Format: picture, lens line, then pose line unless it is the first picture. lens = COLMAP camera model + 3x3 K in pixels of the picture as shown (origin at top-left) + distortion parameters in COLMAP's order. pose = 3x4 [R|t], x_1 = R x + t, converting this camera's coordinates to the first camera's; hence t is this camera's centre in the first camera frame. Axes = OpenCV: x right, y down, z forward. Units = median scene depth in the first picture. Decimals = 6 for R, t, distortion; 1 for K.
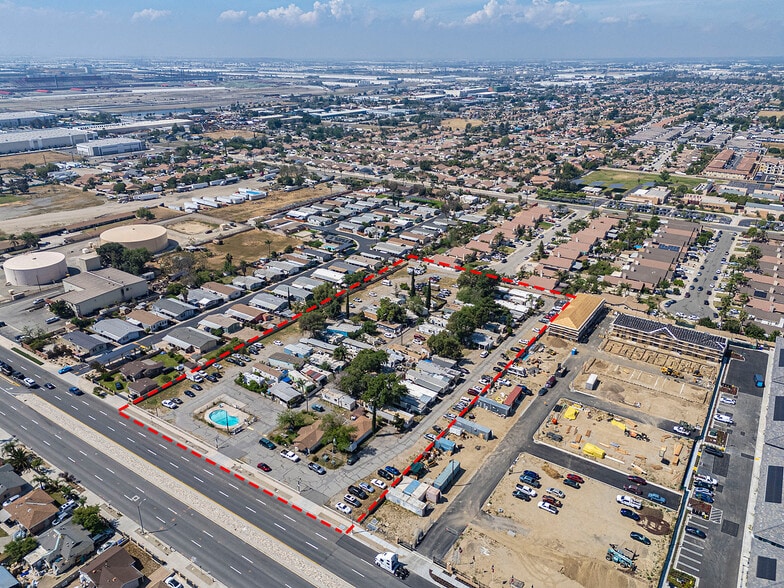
lens RADIAL K [[574.6, 0, 392.0], [0, 574.6, 294.0], [0, 0, 1]] dist [0.101728, -0.112186]
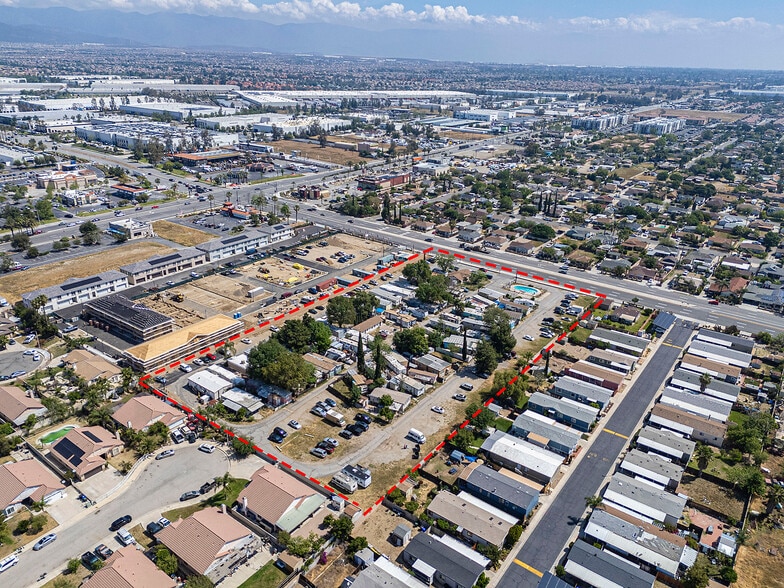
lens RADIAL K [[574.6, 0, 392.0], [0, 574.6, 294.0], [0, 0, 1]] dist [0.101728, -0.112186]
pose [[-0.998084, -0.045336, 0.042109, -0.005210], [-0.002202, 0.706136, 0.708073, -0.653889], [-0.061836, 0.706623, -0.704883, 1.660783]]
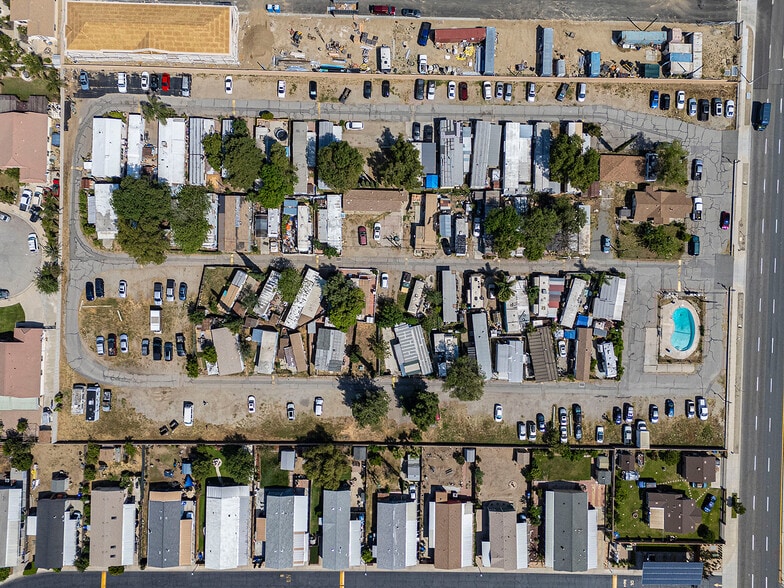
lens RADIAL K [[574.6, 0, 392.0], [0, 574.6, 294.0], [0, 0, 1]] dist [0.101728, -0.112186]
pose [[-0.539948, -0.841406, -0.022202, -0.009852], [0.303884, -0.219471, 0.927085, -0.525107], [-0.784928, 0.493831, 0.374192, 0.797149]]
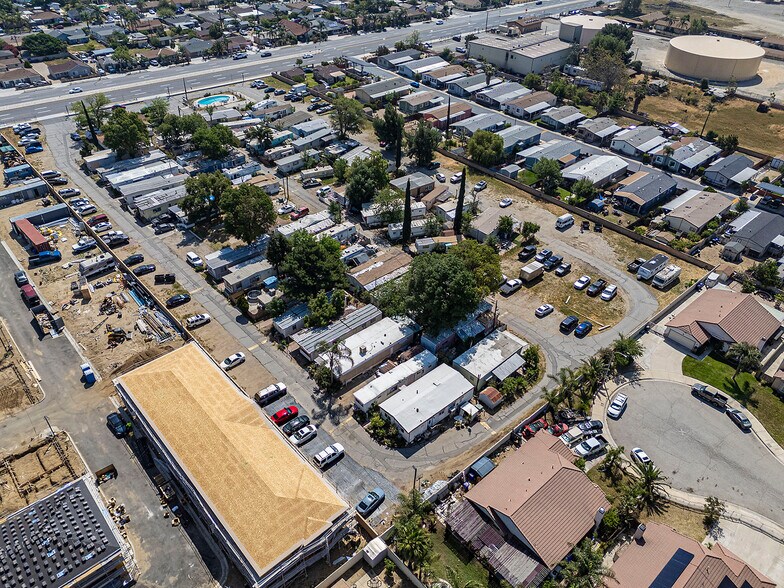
lens RADIAL K [[574.6, 0, 392.0], [0, 574.6, 294.0], [0, 0, 1]] dist [0.101728, -0.112186]
pose [[-0.245548, 0.575741, -0.779890, 0.542268], [-0.398627, 0.673381, 0.622619, -0.277097], [0.883631, 0.463768, 0.064158, 1.118314]]
